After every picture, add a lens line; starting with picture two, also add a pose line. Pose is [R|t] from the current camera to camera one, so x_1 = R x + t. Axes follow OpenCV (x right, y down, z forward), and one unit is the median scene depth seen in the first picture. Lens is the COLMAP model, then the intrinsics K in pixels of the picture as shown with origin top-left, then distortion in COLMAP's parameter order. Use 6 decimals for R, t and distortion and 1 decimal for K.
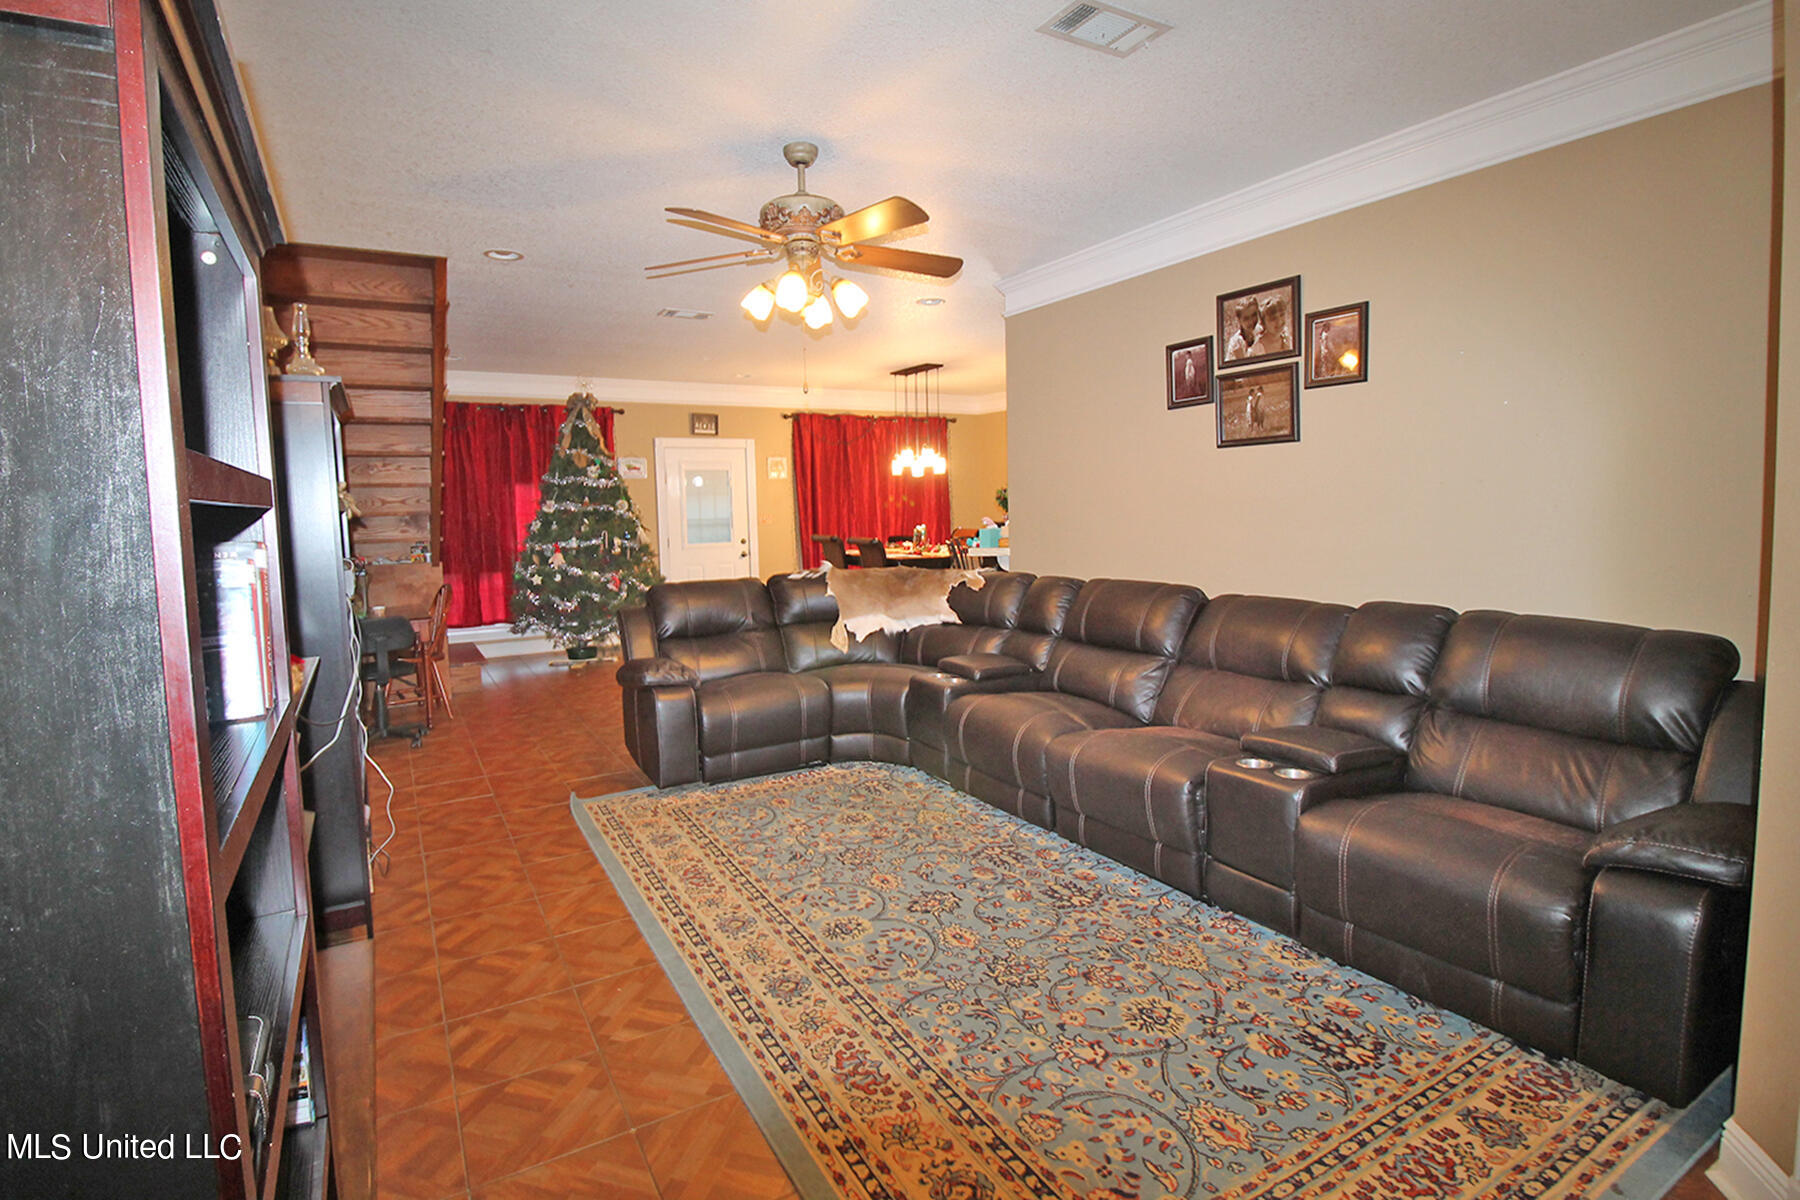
lens RADIAL K [[855.6, 0, 863.1], [0, 855.6, 567.0], [0, 0, 1]] dist [0.000545, -0.013750]
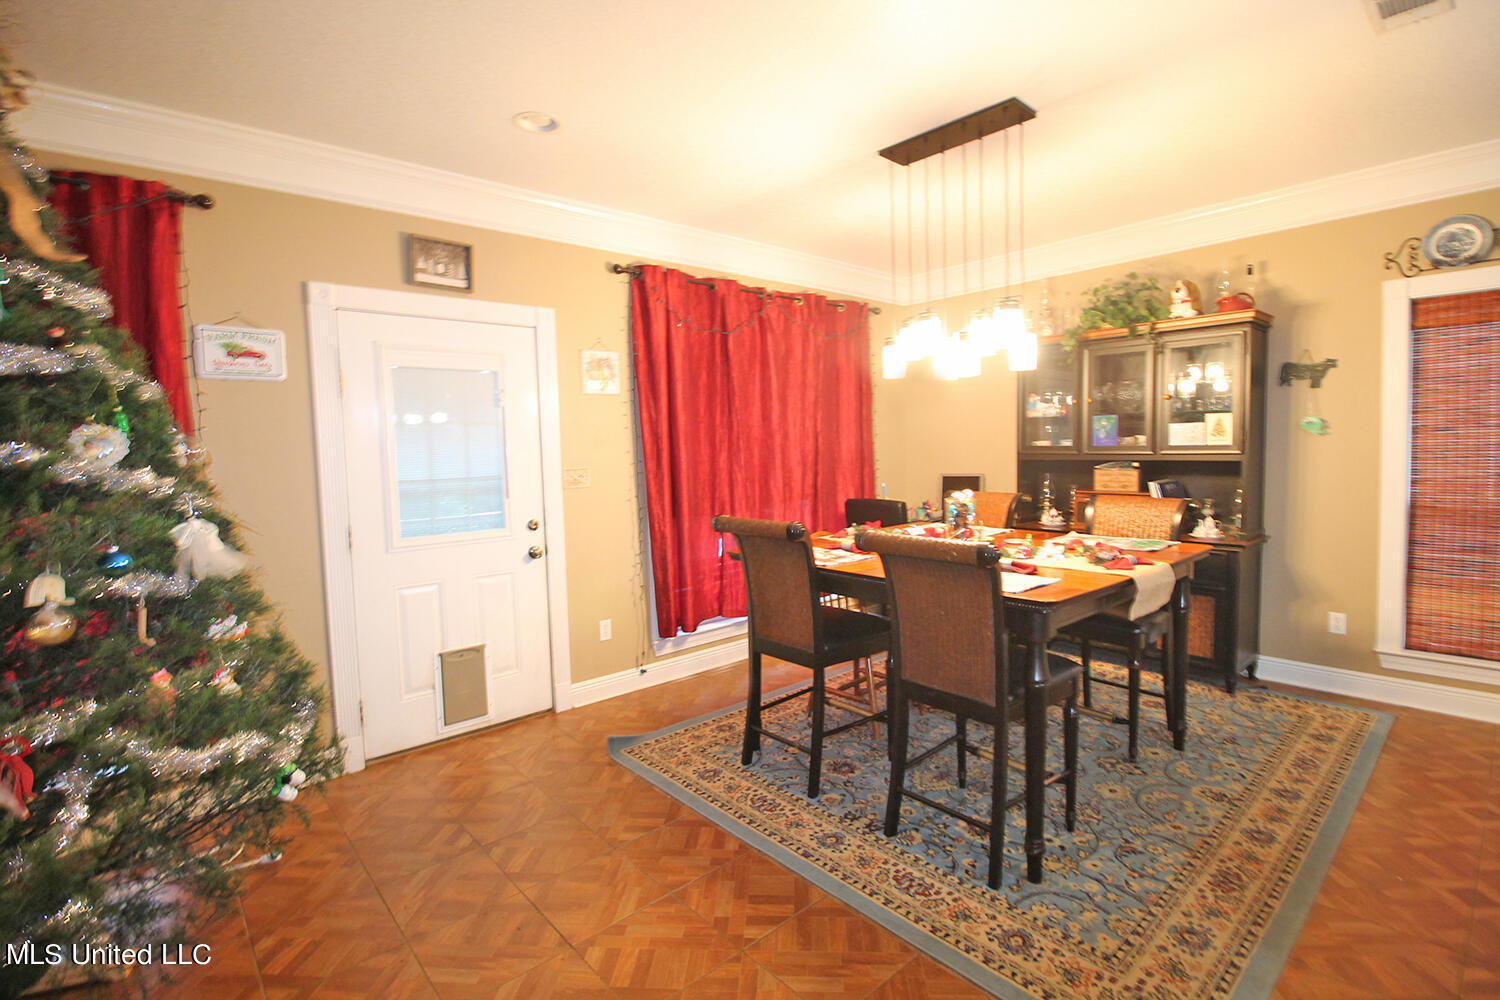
lens RADIAL K [[700.3, 0, 746.9], [0, 700.3, 493.6], [0, 0, 1]] dist [-0.001740, -0.014429]
pose [[0.978238, -0.017101, 0.206781, -0.266260], [0.020354, 0.999700, -0.013618, -0.102176], [-0.206486, 0.017531, 0.978293, 1.533054]]
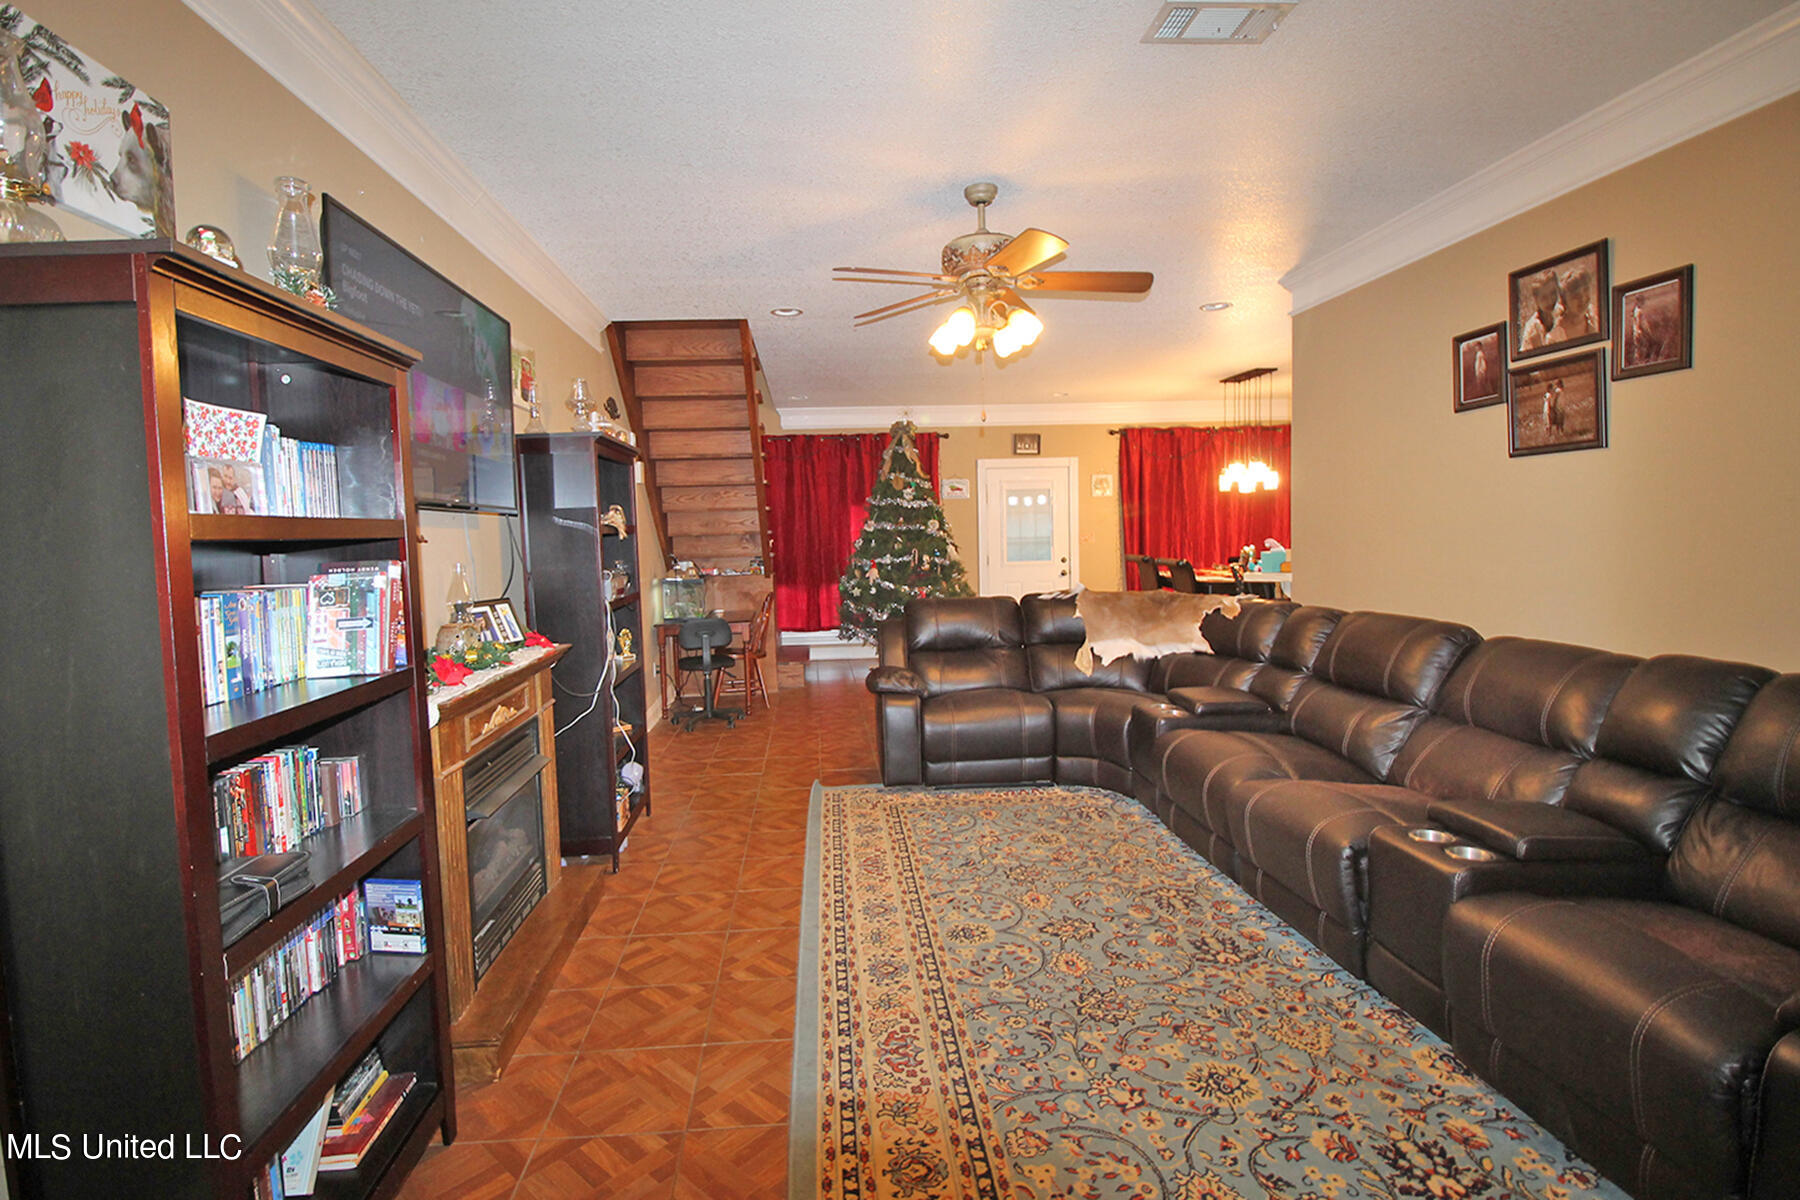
lens RADIAL K [[862.0, 0, 867.4], [0, 862.0, 581.4], [0, 0, 1]] dist [-0.001051, -0.013403]
pose [[0.899866, 0.027274, -0.435313, 0.233625], [-0.028398, 0.999589, 0.003924, -0.006850], [0.435241, 0.008831, 0.900270, -0.006568]]
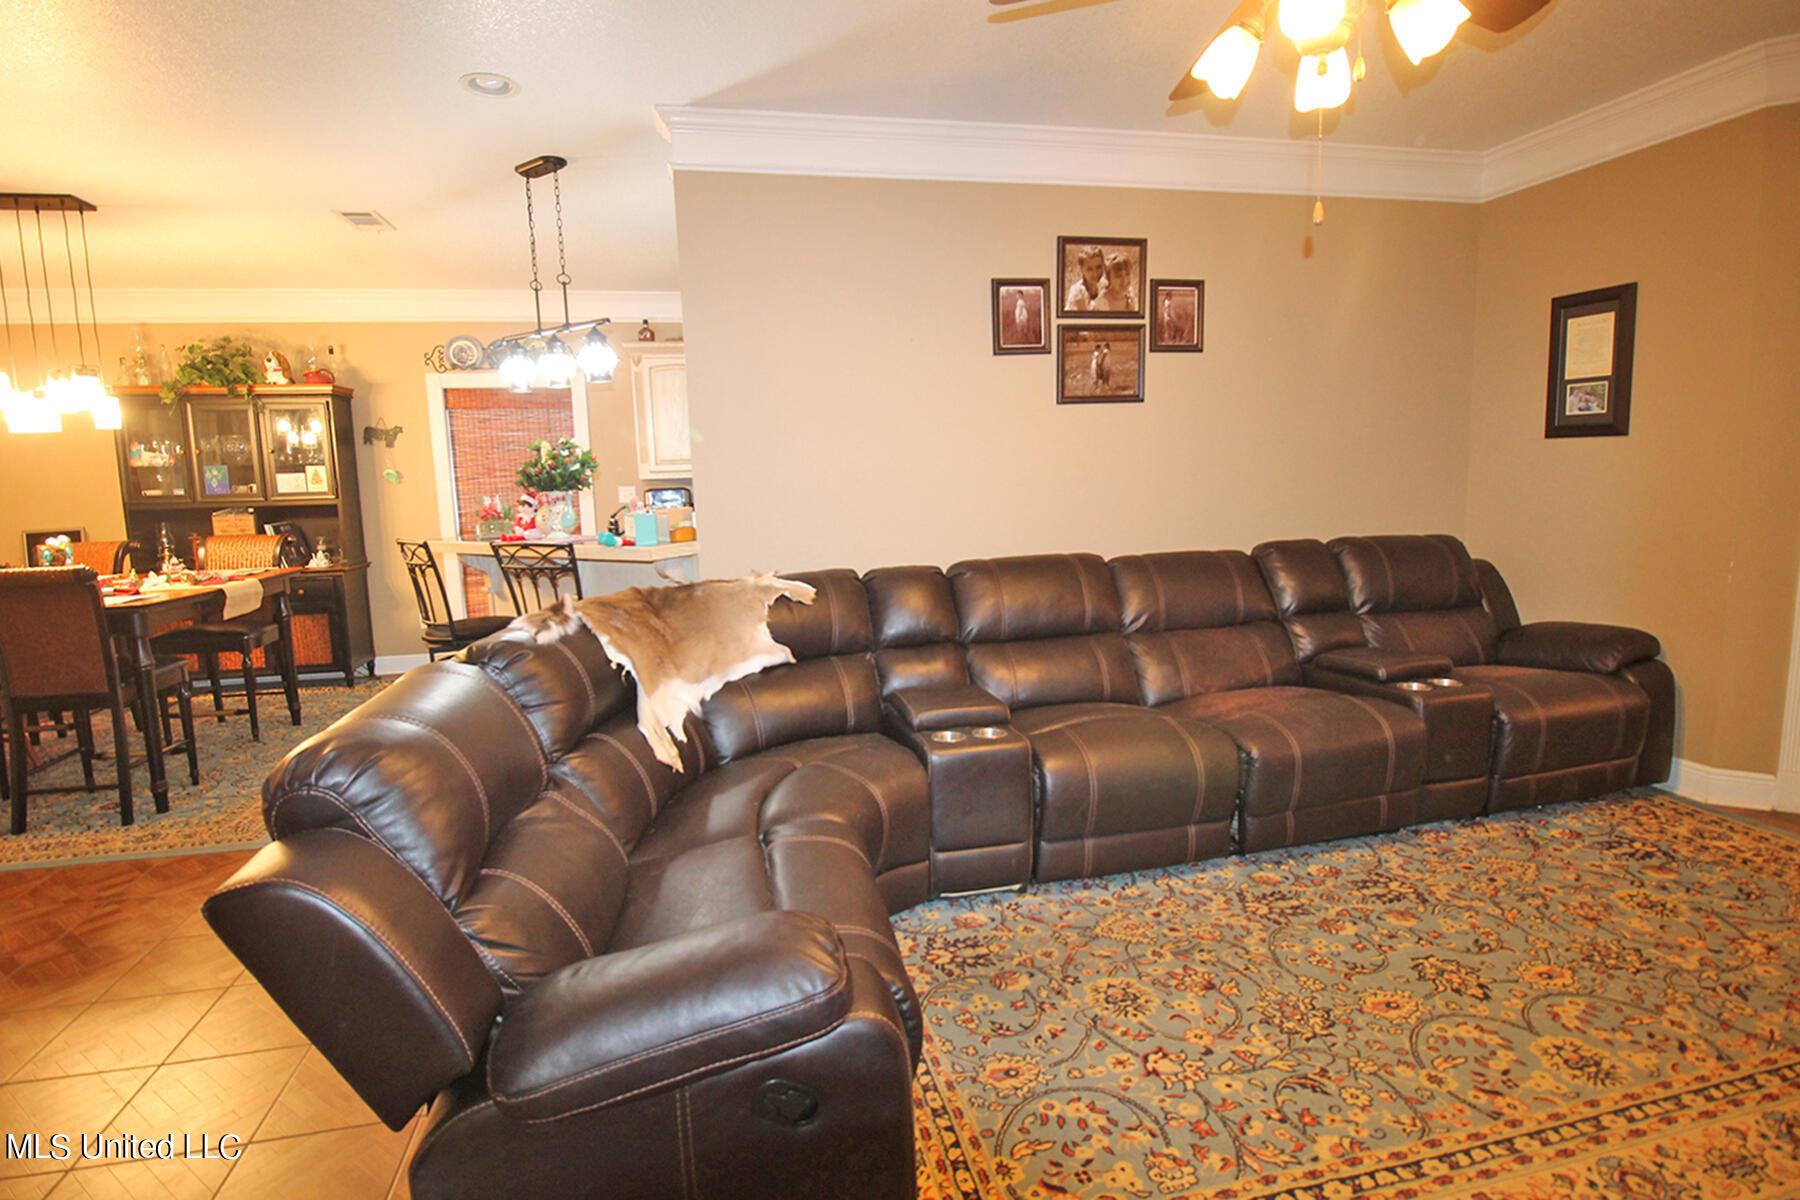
lens RADIAL K [[869.5, 0, 884.3], [0, 869.5, 575.4], [0, 0, 1]] dist [0.000621, -0.013487]
pose [[0.290172, -0.104554, 0.951246, -0.586365], [0.095780, 0.992196, 0.079838, -0.050497], [-0.952169, 0.067943, 0.297921, 0.962507]]
